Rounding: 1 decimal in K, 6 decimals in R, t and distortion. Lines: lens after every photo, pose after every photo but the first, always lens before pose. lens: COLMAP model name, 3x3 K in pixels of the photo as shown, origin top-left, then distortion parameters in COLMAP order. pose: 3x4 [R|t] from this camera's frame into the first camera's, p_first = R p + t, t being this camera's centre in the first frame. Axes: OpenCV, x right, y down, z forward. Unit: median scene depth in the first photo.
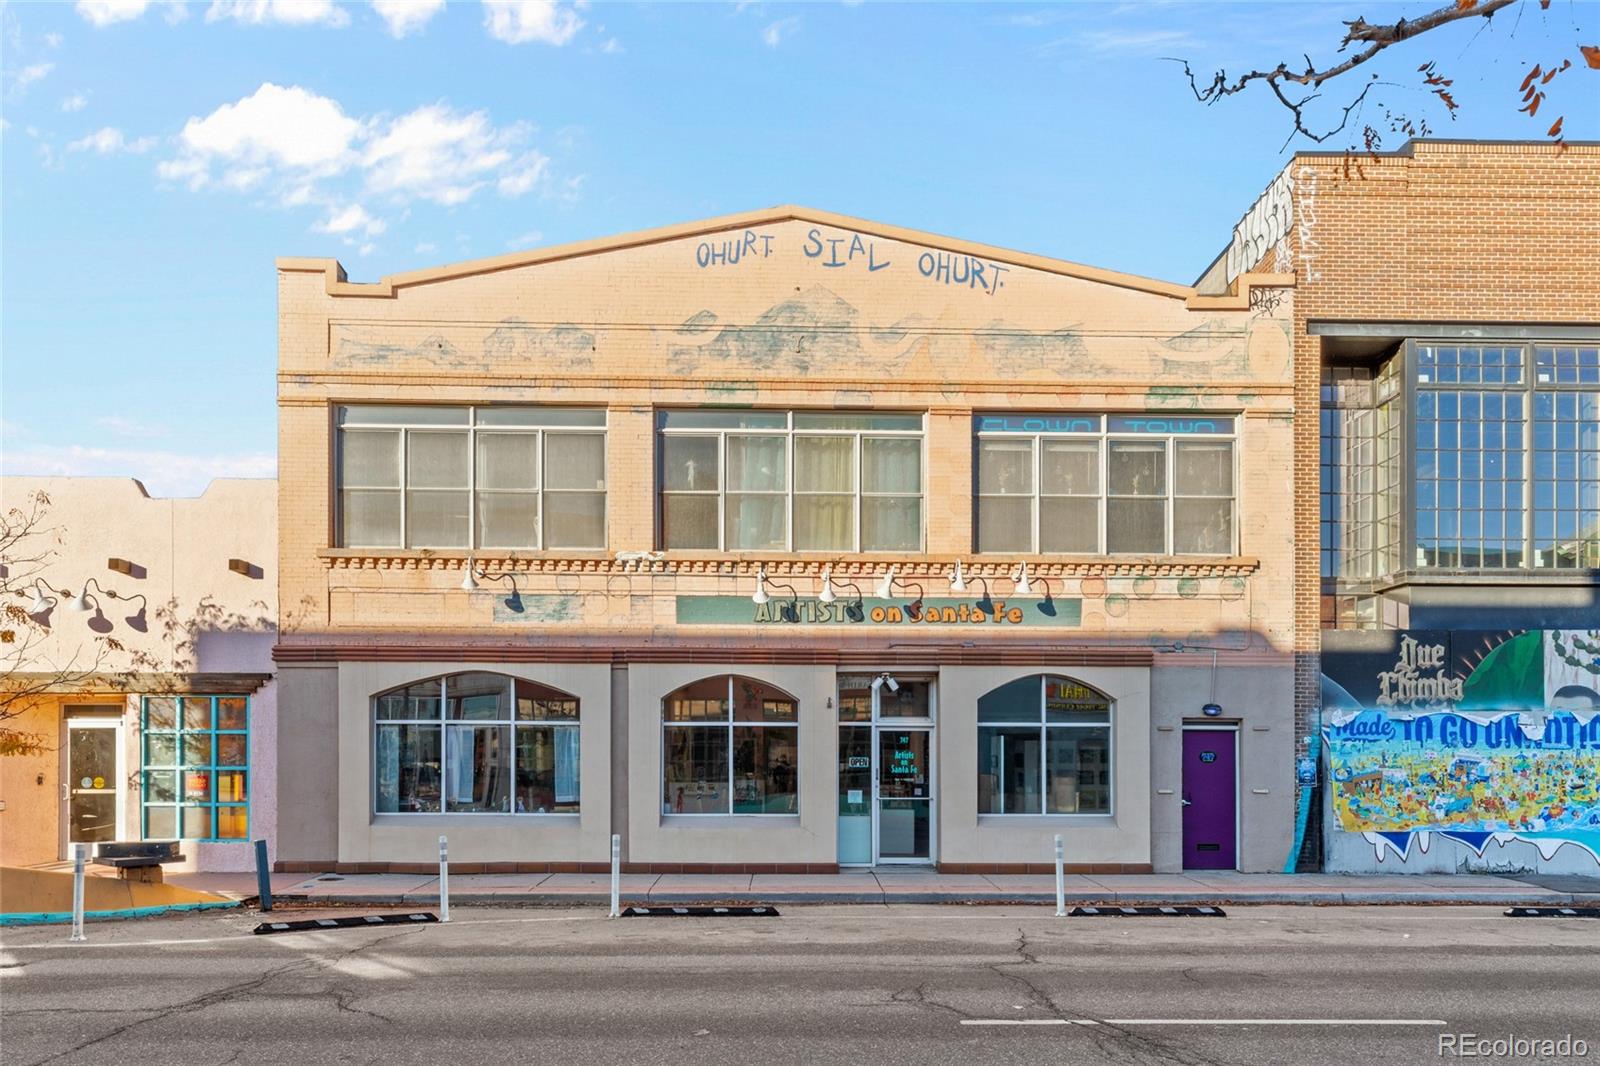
lens RADIAL K [[1001.5, 0, 800.0], [0, 1001.5, 533.0], [0, 0, 1]] dist [0.001275, -0.000873]
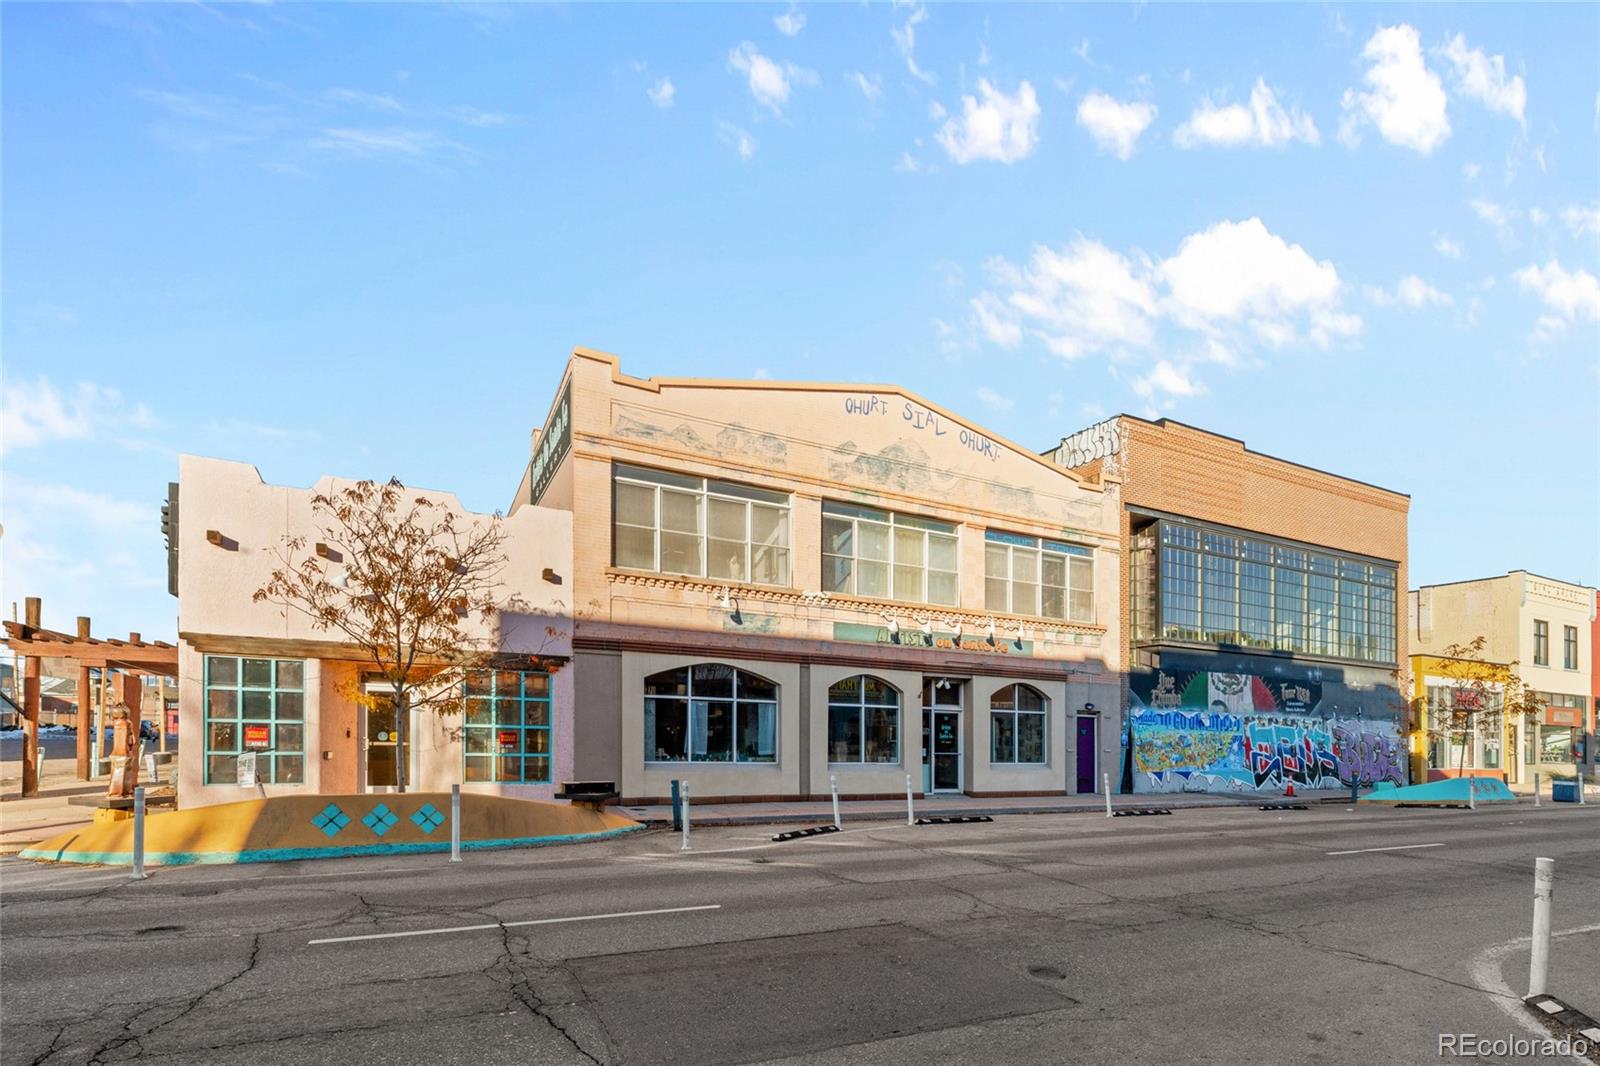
lens RADIAL K [[731.0, 0, 800.0], [0, 731.0, 533.0], [0, 0, 1]] dist [0.000723, -0.000314]
pose [[0.904271, 0.128309, 0.407222, -0.653870], [-0.116278, 0.991733, -0.054274, -0.007006], [-0.410820, 0.001728, 0.911715, -0.020837]]
